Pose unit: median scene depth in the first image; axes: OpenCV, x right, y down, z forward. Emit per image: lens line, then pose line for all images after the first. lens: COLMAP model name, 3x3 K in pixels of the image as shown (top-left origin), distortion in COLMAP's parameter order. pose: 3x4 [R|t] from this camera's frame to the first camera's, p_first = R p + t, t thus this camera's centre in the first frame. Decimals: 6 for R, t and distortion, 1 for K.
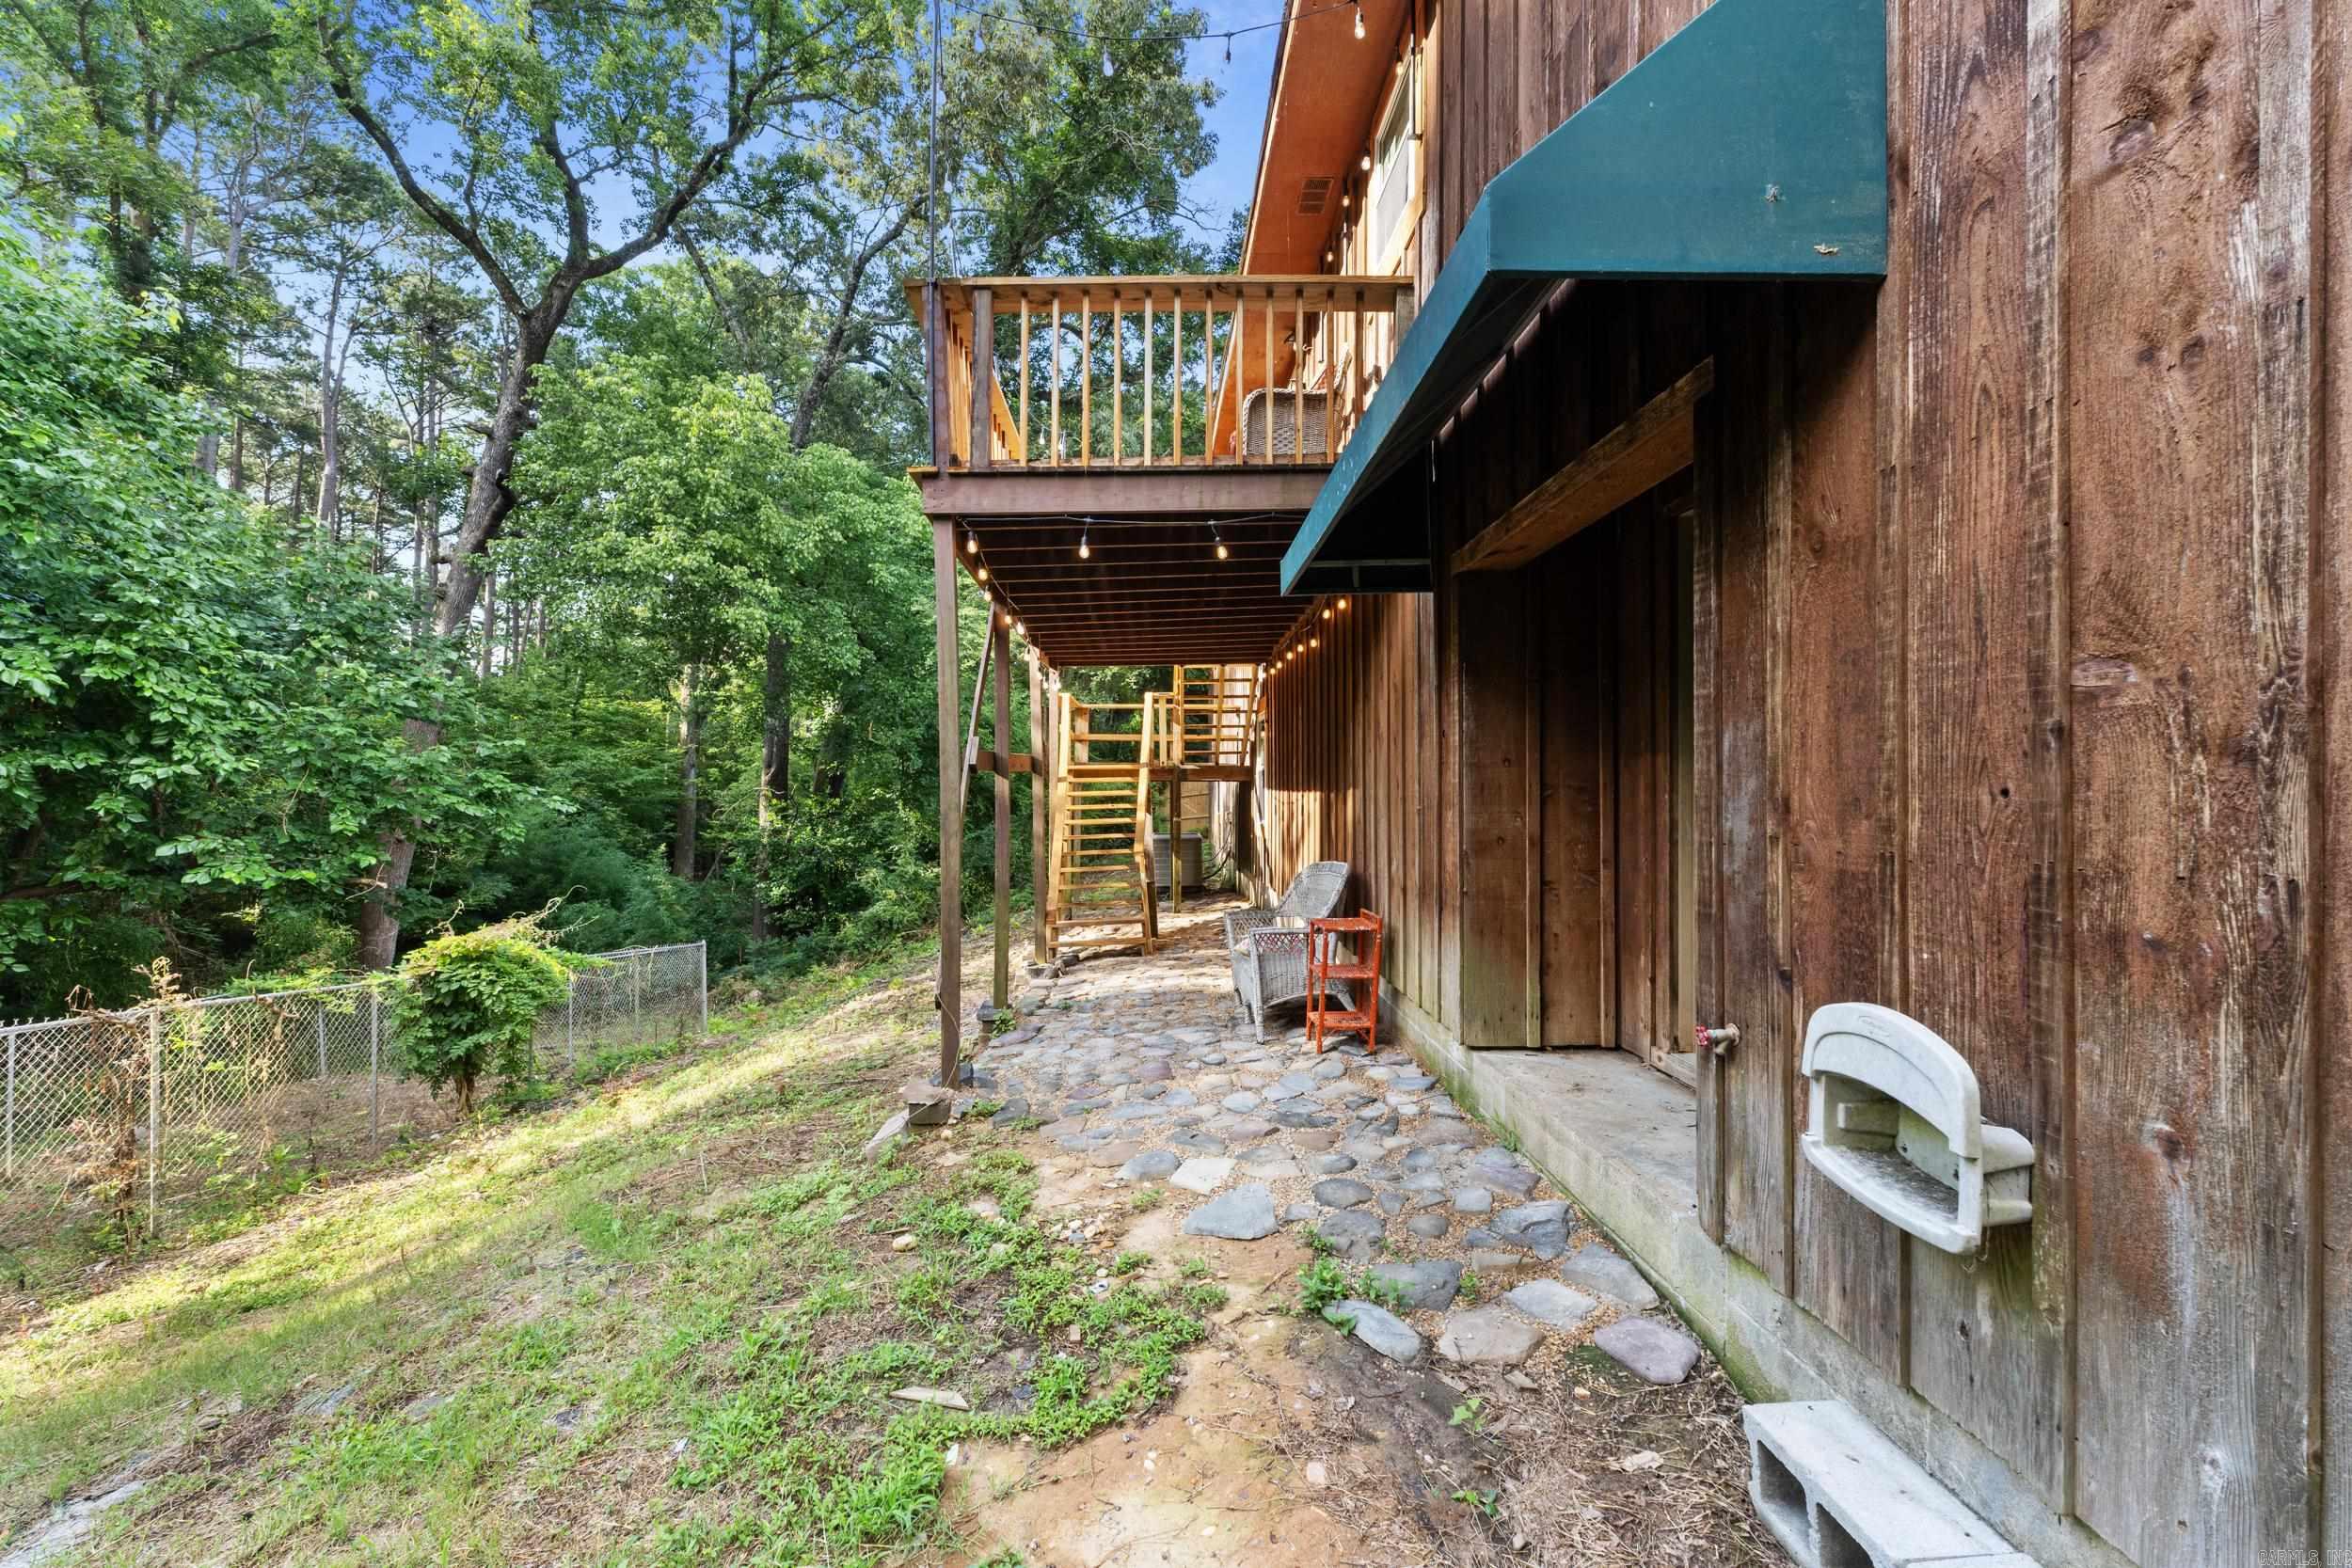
lens RADIAL K [[991.7, 0, 1180.3], [0, 991.7, 784.5], [0, 0, 1]] dist [0.002749, 0.000244]
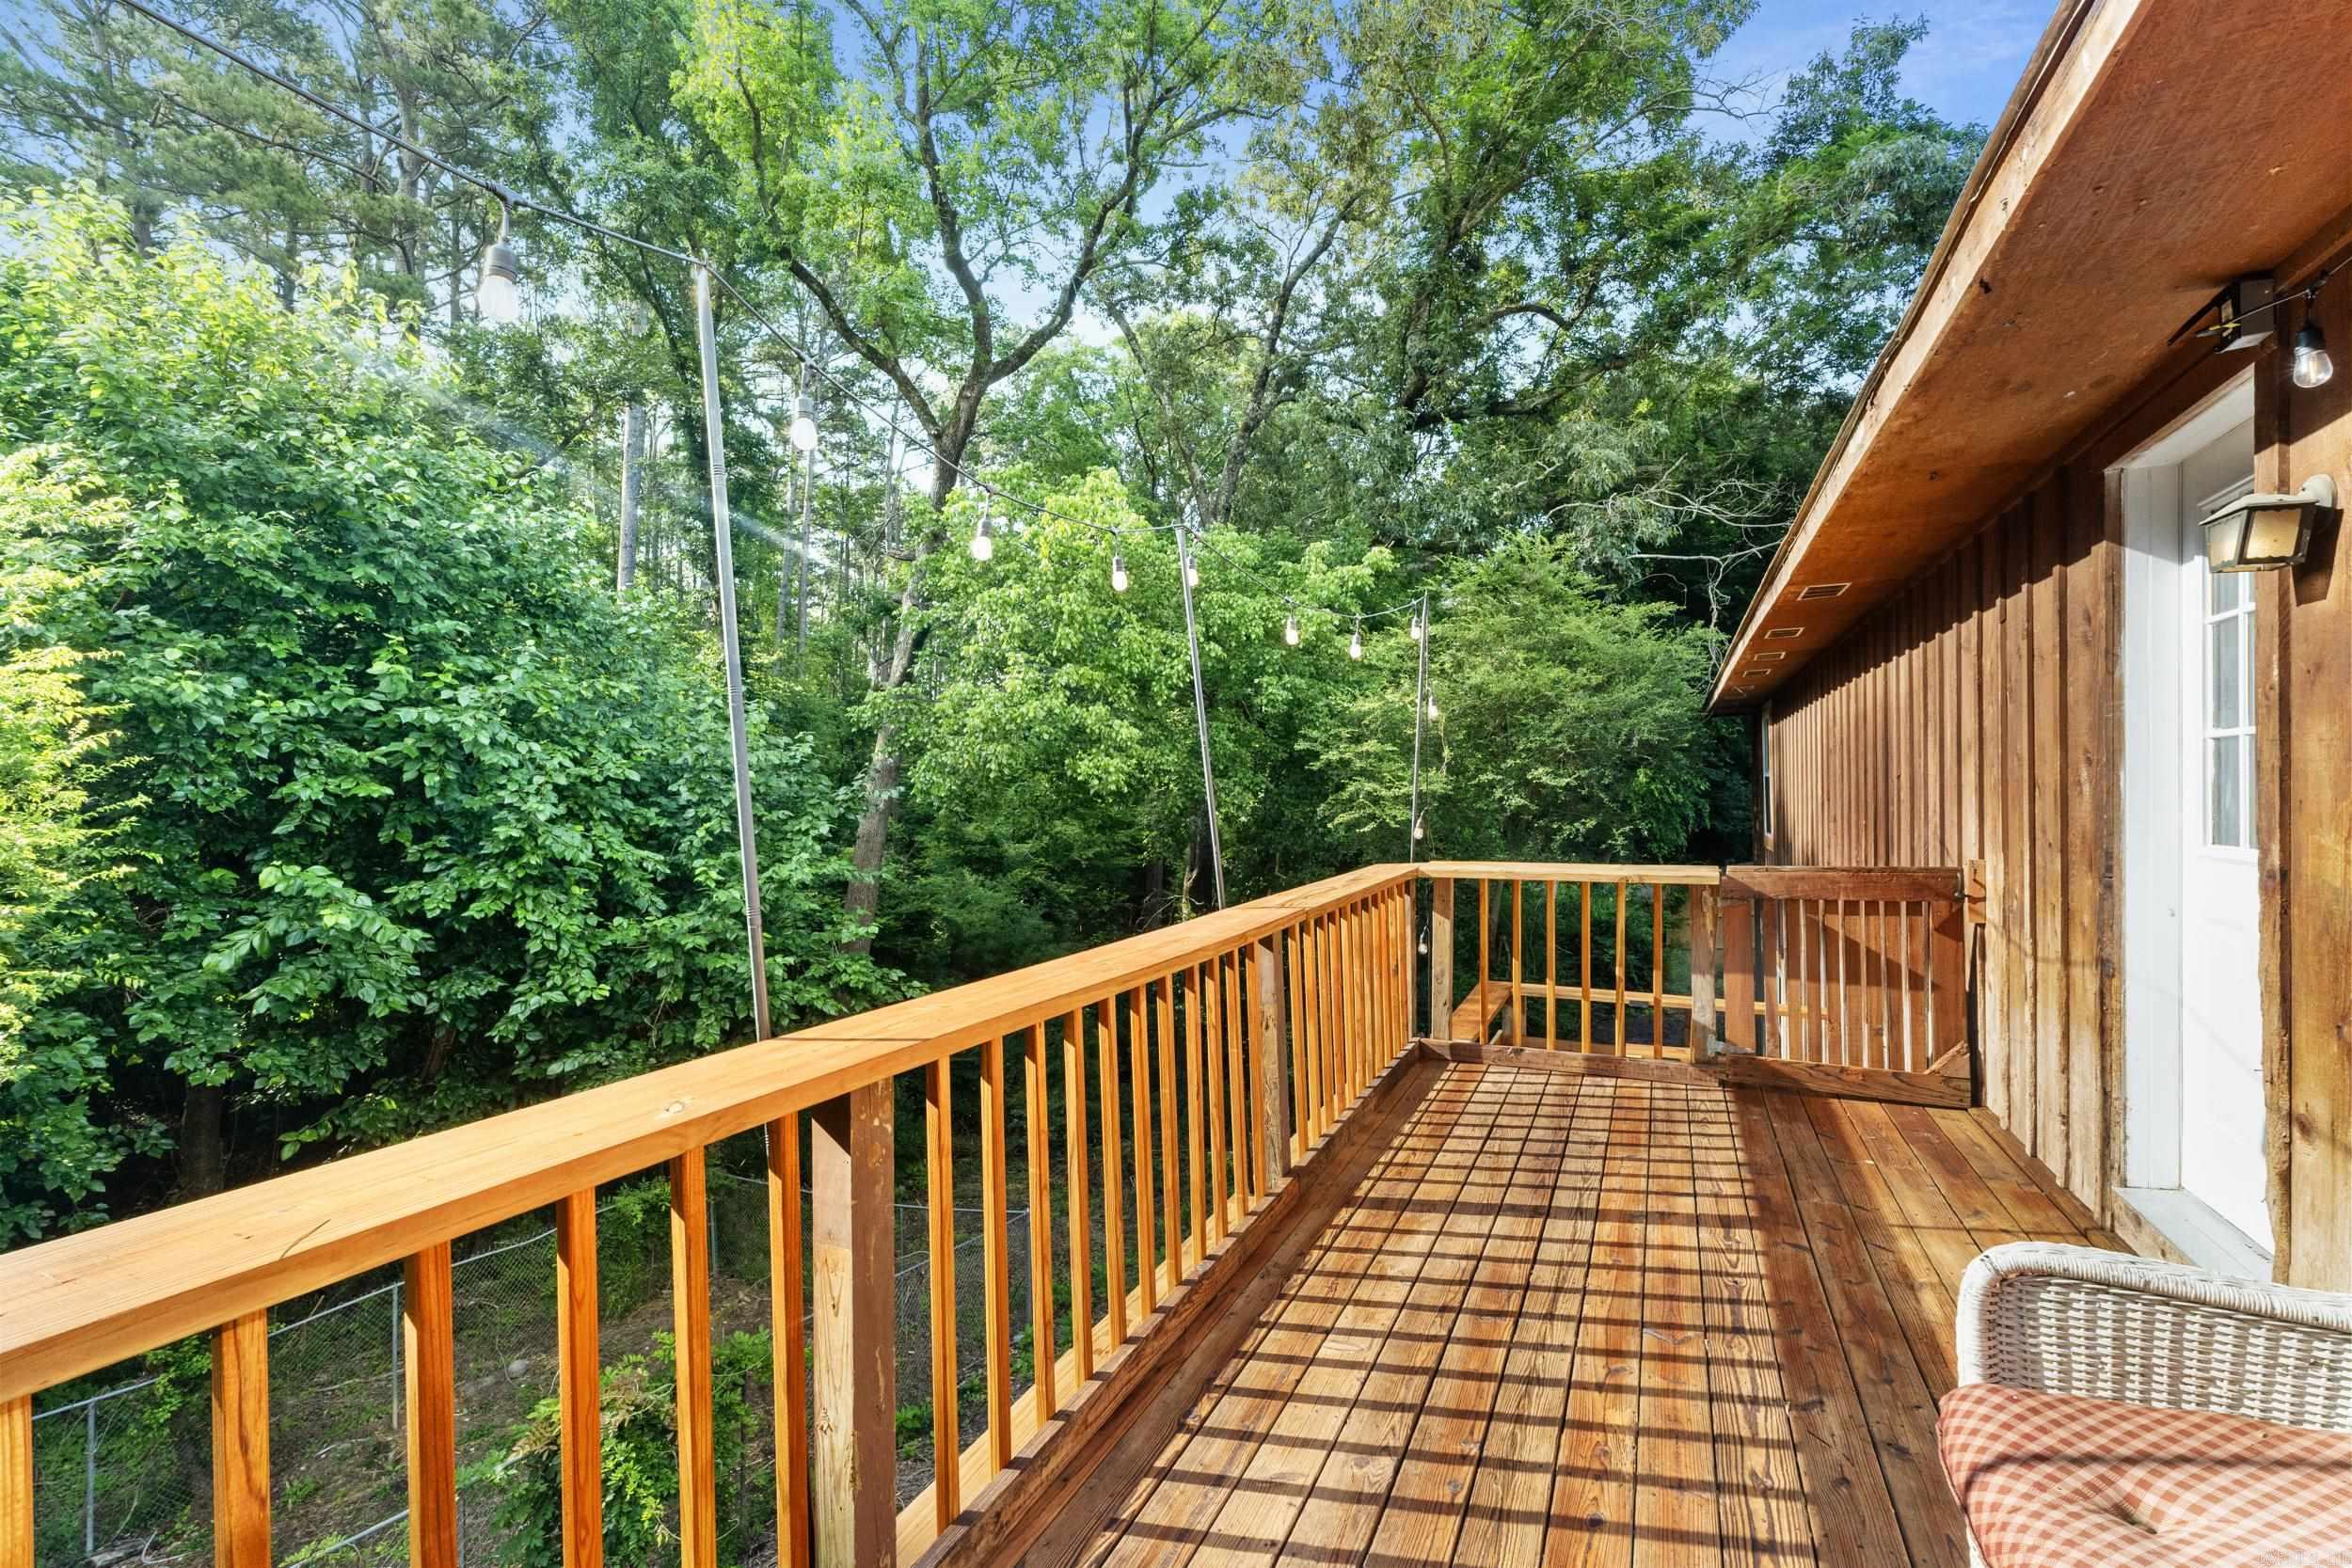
lens RADIAL K [[991.7, 0, 1171.5], [0, 991.7, 791.7], [0, 0, 1]] dist [0.002749, 0.000244]
pose [[0.881825, -0.006682, -0.471529, -0.000081], [0.011237, 0.999913, 0.006845, -0.112557], [0.471443, -0.011334, 0.881824, 0.220206]]
